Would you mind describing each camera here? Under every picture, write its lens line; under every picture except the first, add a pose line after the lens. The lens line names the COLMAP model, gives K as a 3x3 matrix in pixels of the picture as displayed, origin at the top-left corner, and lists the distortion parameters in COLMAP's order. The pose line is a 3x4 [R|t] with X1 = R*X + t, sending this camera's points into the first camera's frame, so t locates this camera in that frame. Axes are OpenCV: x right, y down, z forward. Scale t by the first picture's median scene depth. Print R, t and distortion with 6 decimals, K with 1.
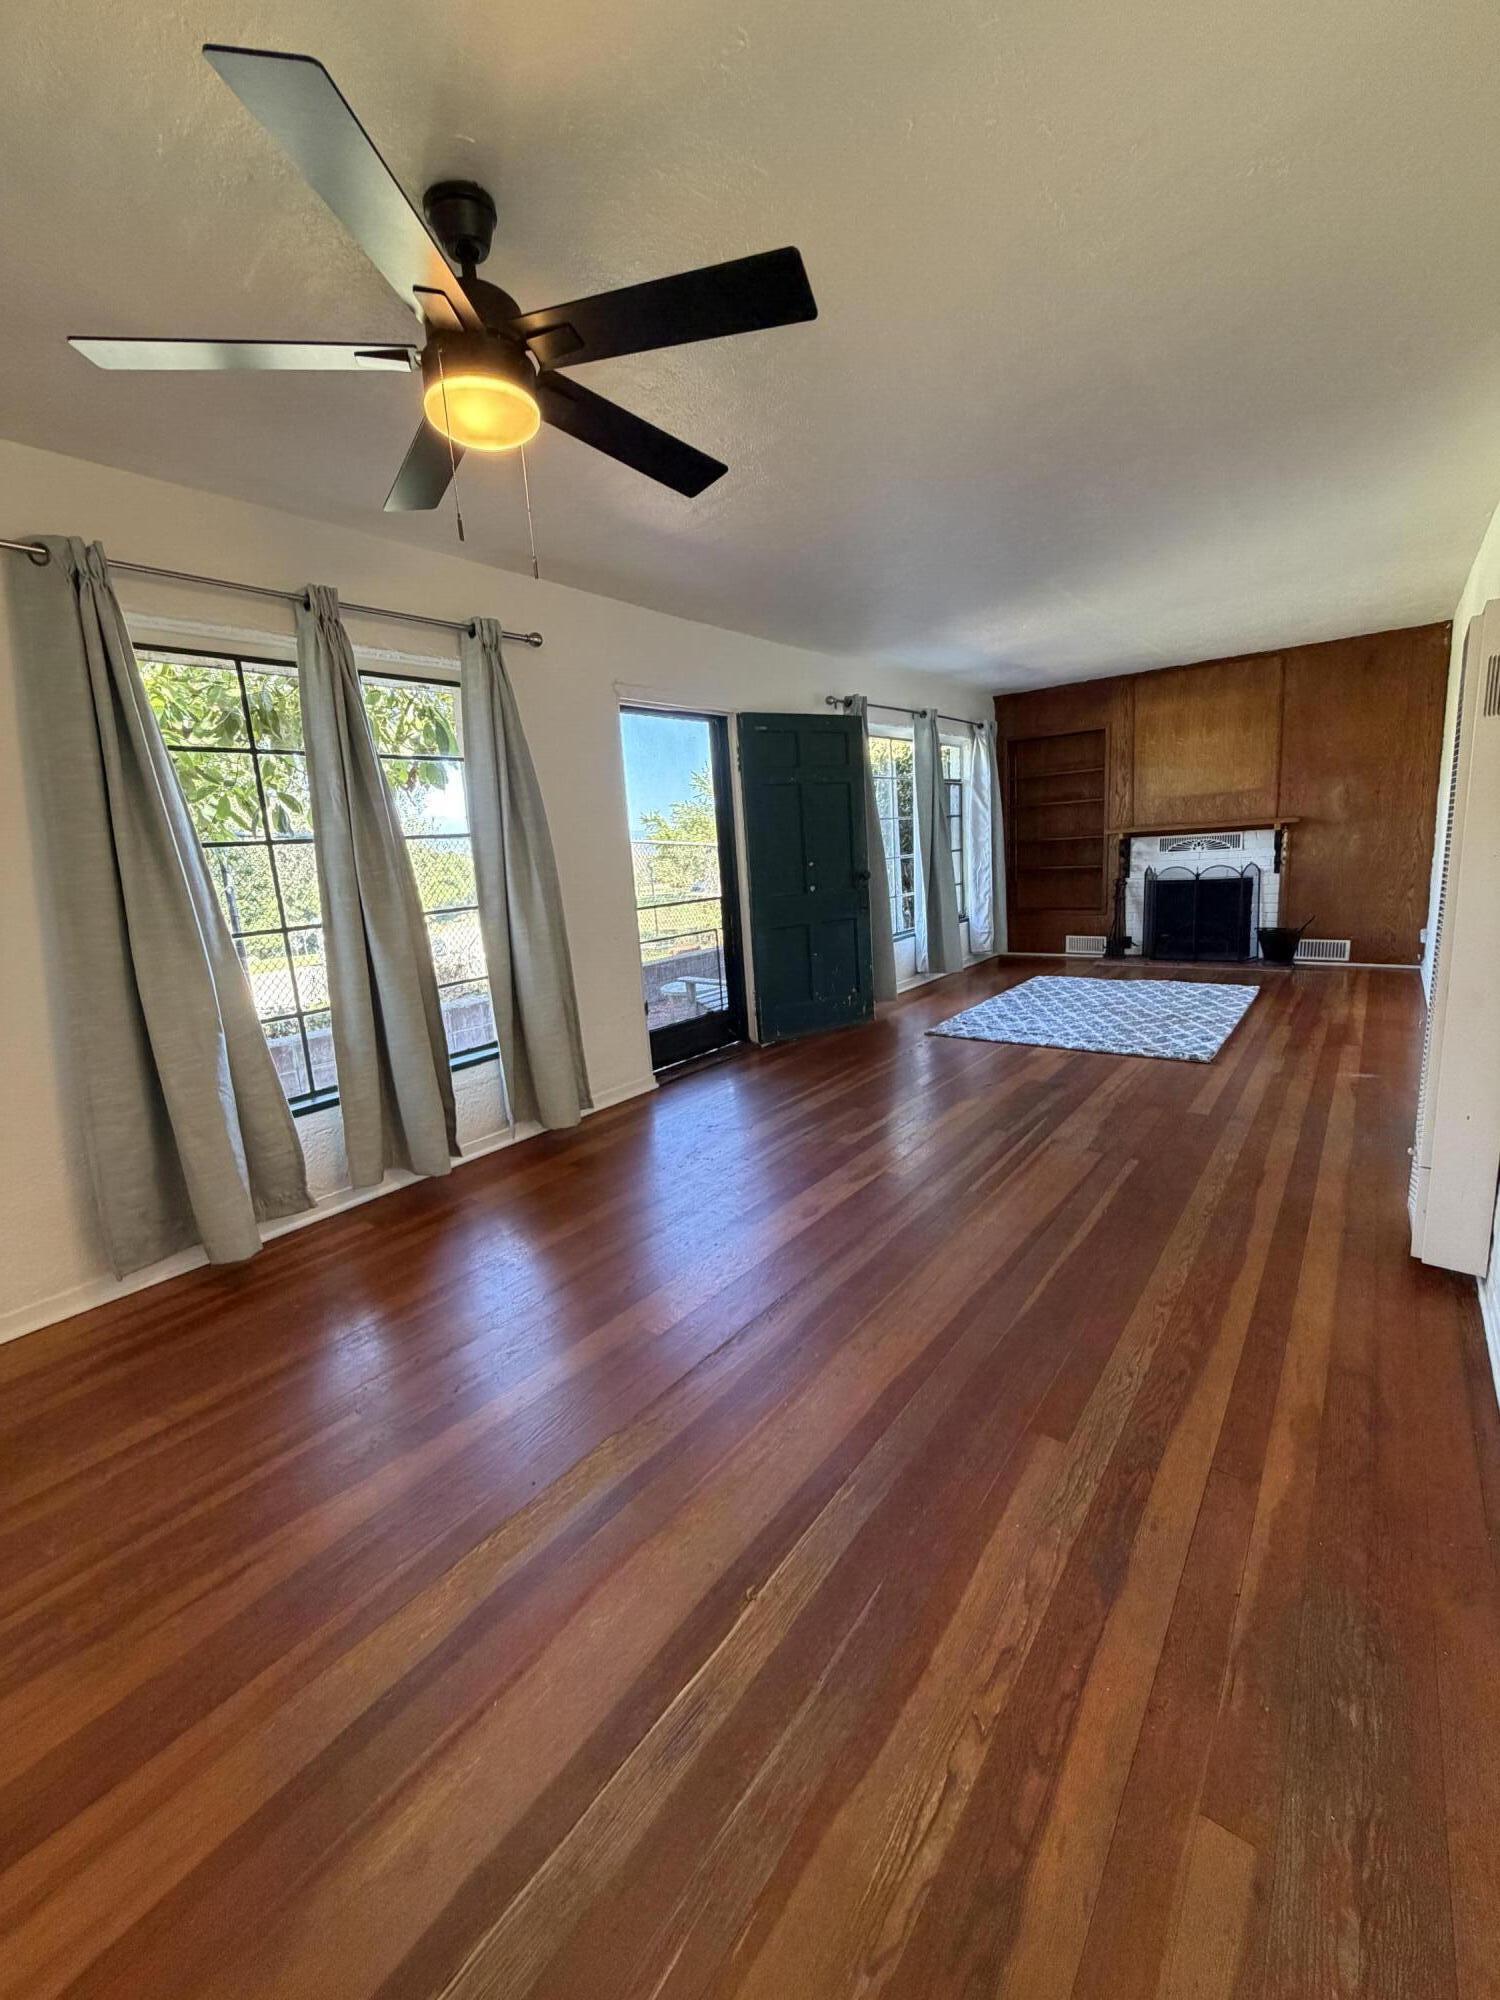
lens RADIAL K [[797.3, 0, 748.1], [0, 797.3, 994.8], [0, 0, 1]] dist [-0.002159, 0.000244]
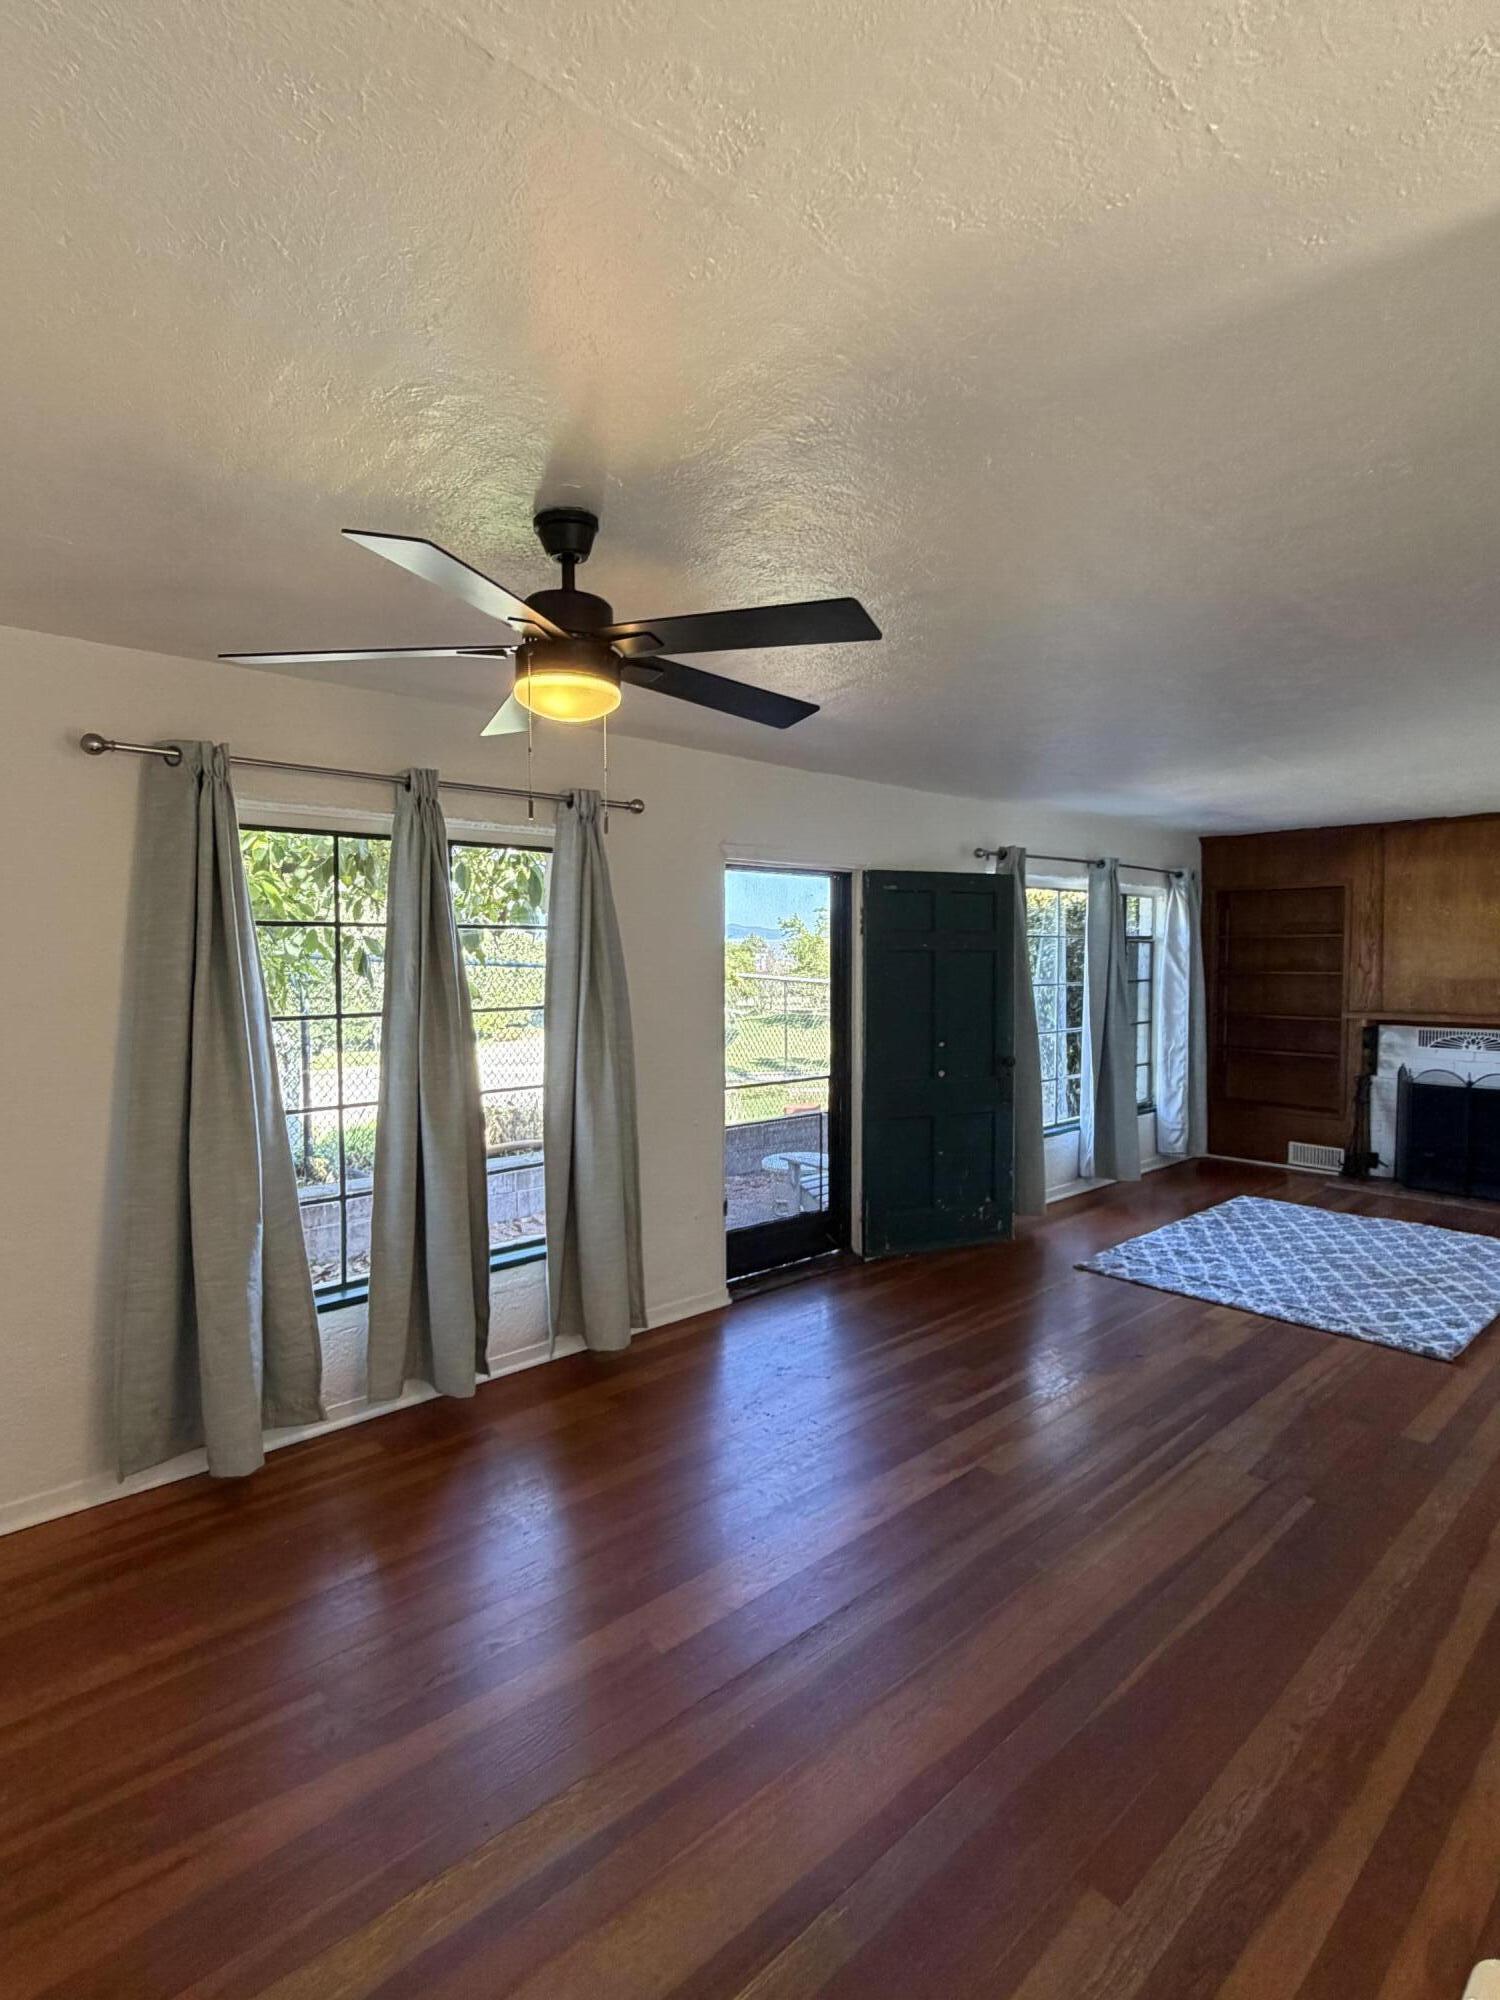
lens RADIAL K [[990.5, 0, 742.8], [0, 990.5, 996.2], [0, 0, 1]] dist [-0.004944, 0.001145]
pose [[0.983774, 0.072049, -0.164307, 0.059078], [-0.094074, 0.986979, -0.130469, -0.085327], [0.152767, 0.143809, 0.977743, -0.078005]]
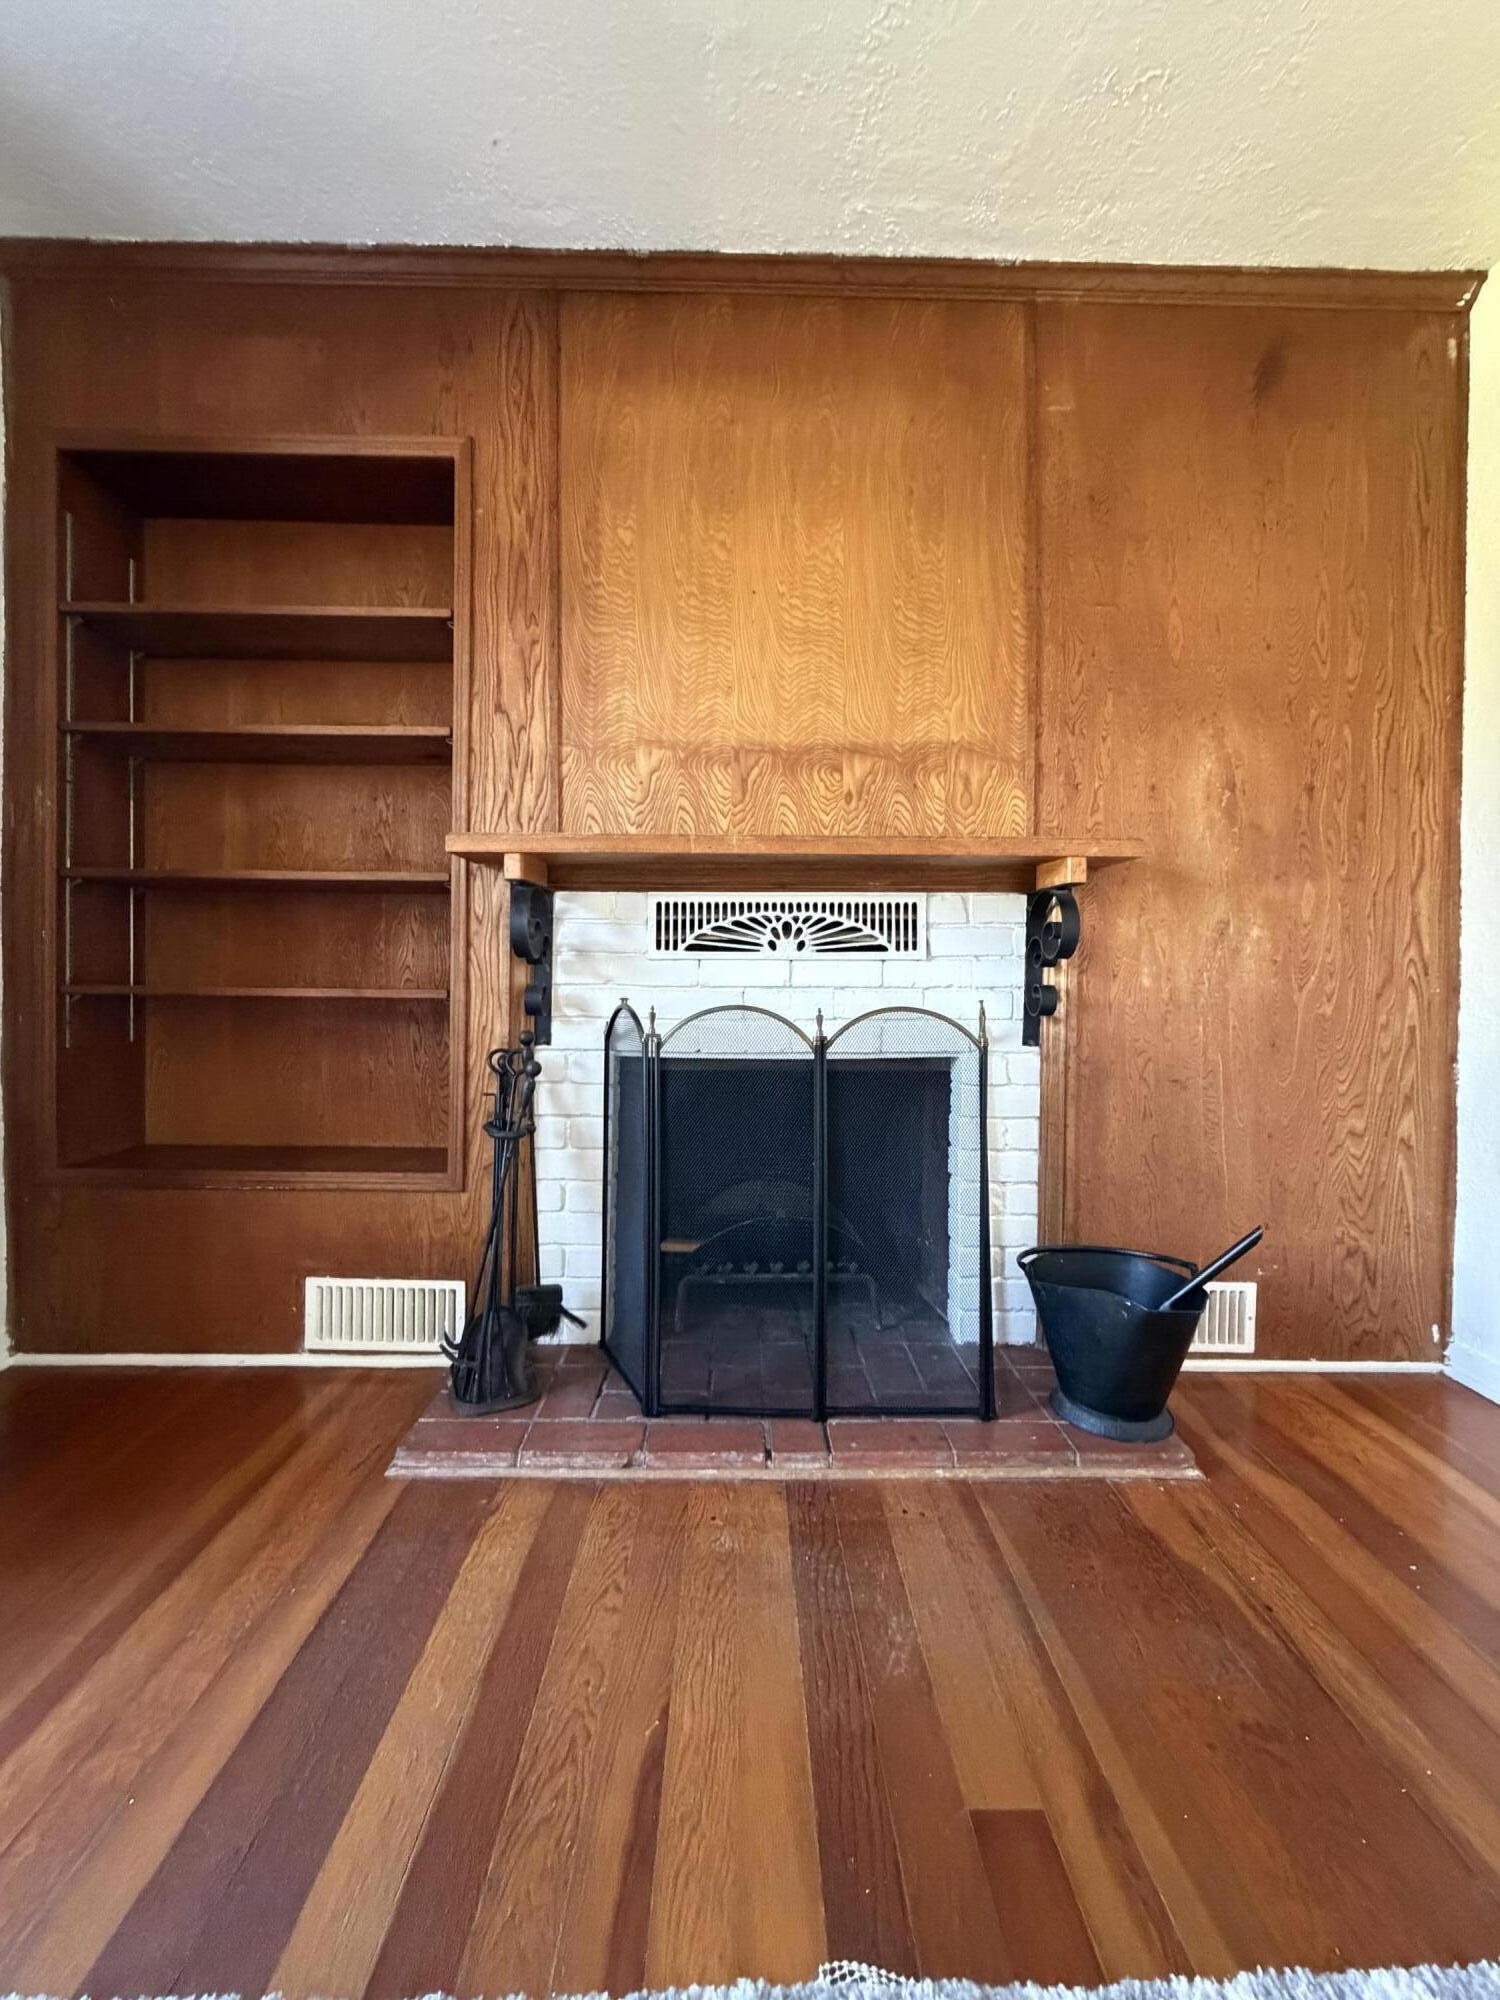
lens RADIAL K [[797.3, 0, 744.1], [0, 797.3, 993.8], [0, 0, 1]] dist [-0.002159, 0.000244]
pose [[0.780517, 0.065924, 0.621649, 0.775451], [0.055551, 0.983176, -0.174011, -0.242725], [-0.622662, 0.170352, 0.763723, 1.612279]]
